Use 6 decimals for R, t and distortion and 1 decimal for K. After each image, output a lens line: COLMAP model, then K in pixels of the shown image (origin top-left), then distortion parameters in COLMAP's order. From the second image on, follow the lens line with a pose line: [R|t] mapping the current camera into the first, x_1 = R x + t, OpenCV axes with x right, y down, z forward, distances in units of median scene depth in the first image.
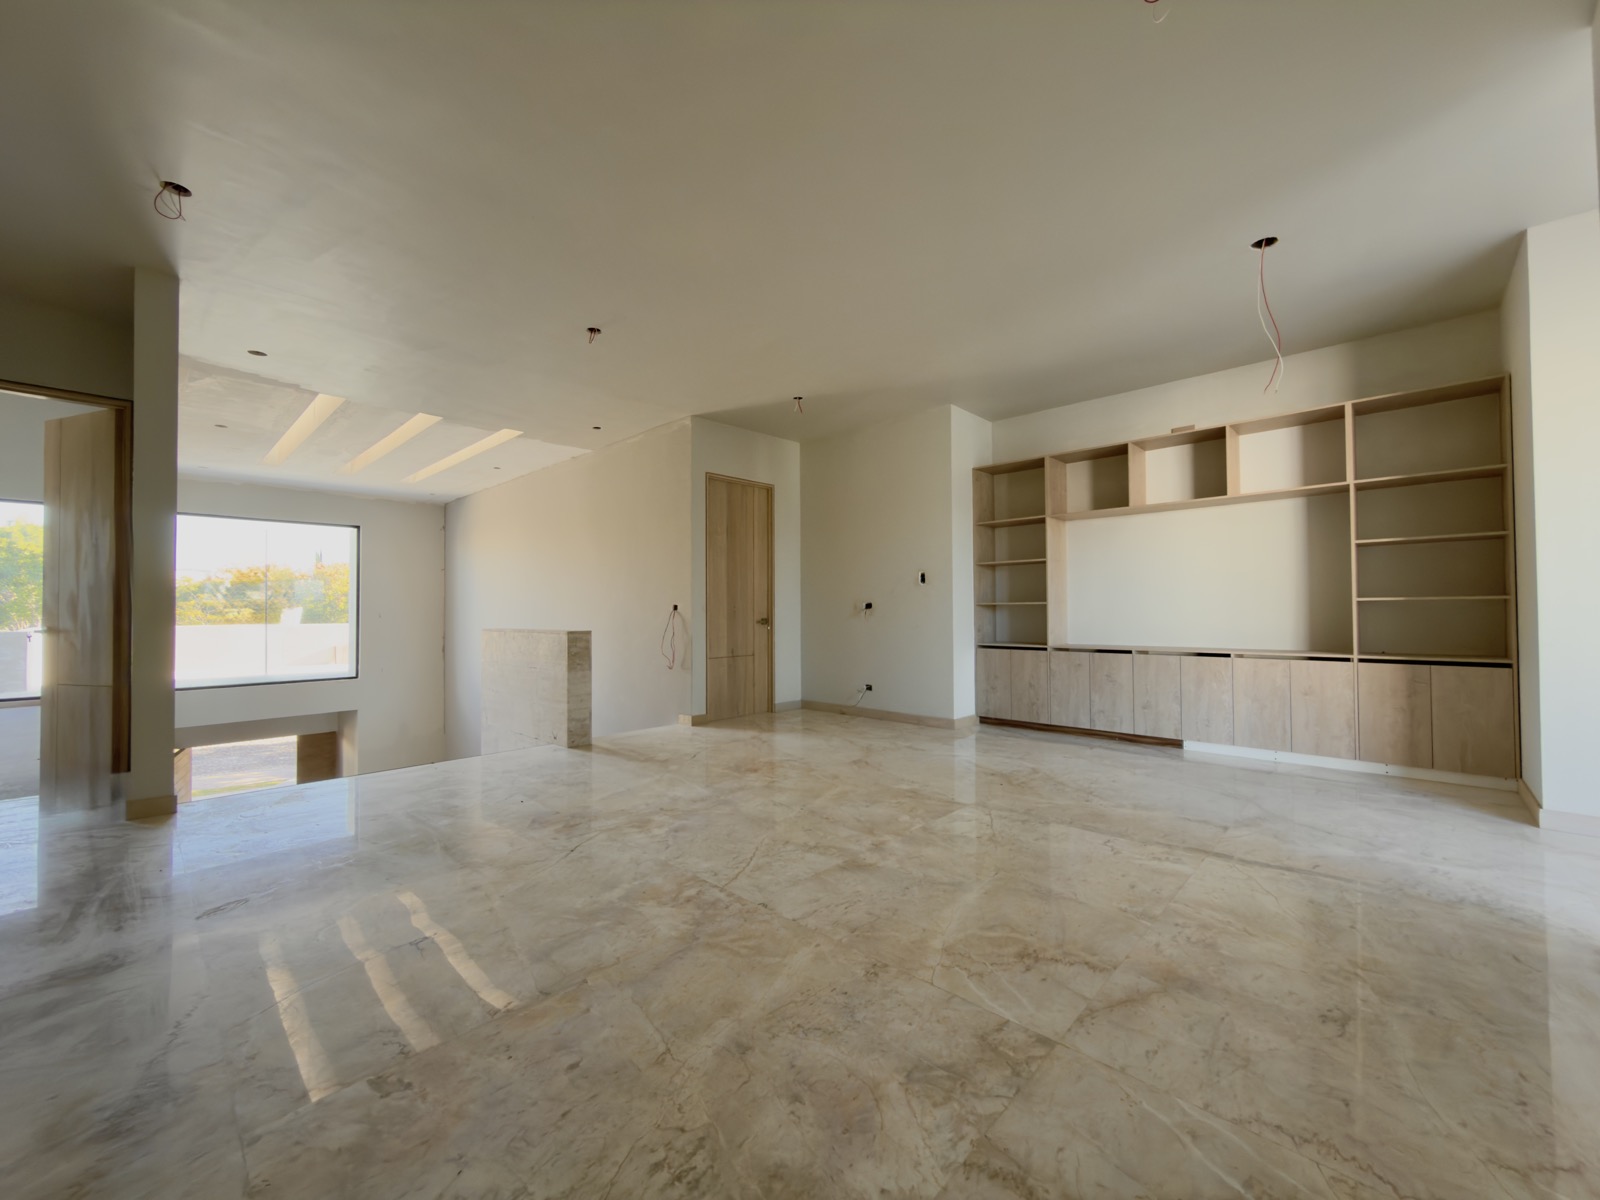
lens RADIAL K [[638.1, 0, 799.8], [0, 638.1, 602.1], [0, 0, 1]] dist [0.002075, -0.000797]
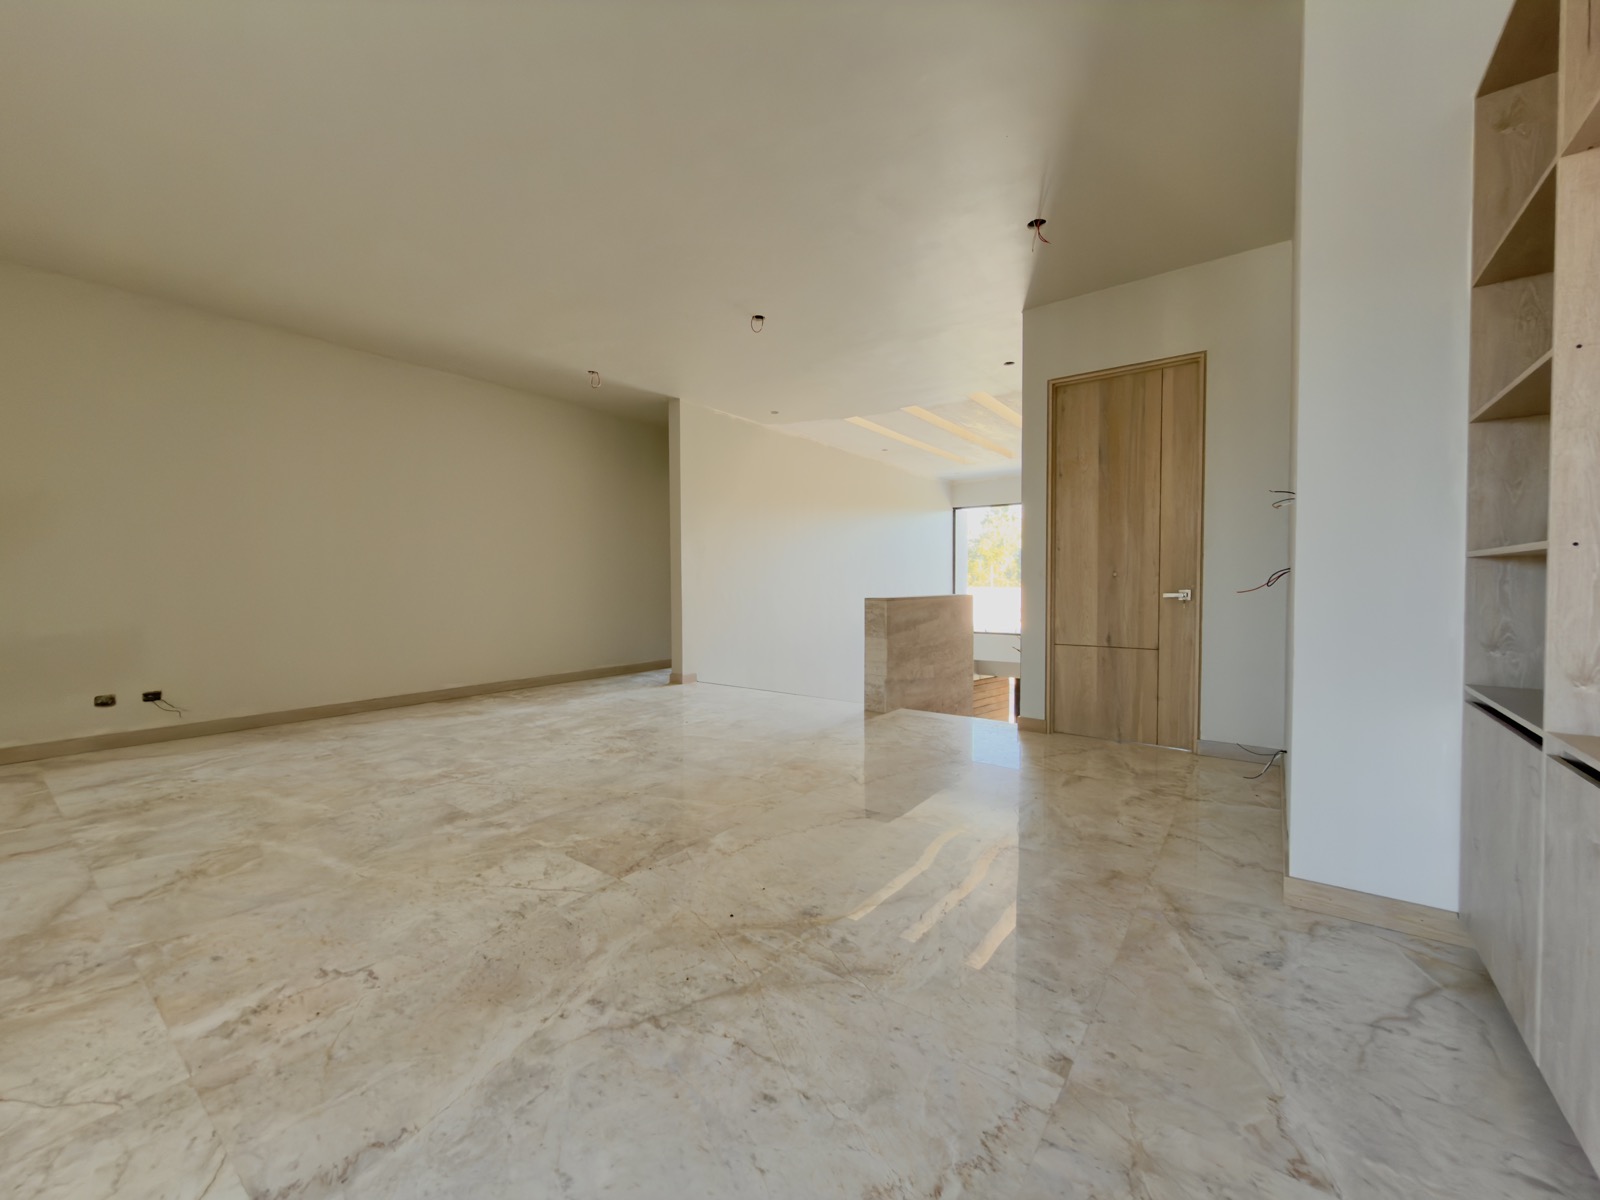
lens RADIAL K [[638.1, 0, 800.0], [0, 638.1, 595.2], [0, 0, 1]] dist [0.002075, -0.000797]
pose [[0.114795, 0.027326, -0.993013, 1.144060], [0.016938, 0.999422, 0.029460, 0.018298], [0.993245, -0.020202, 0.114266, 1.385390]]
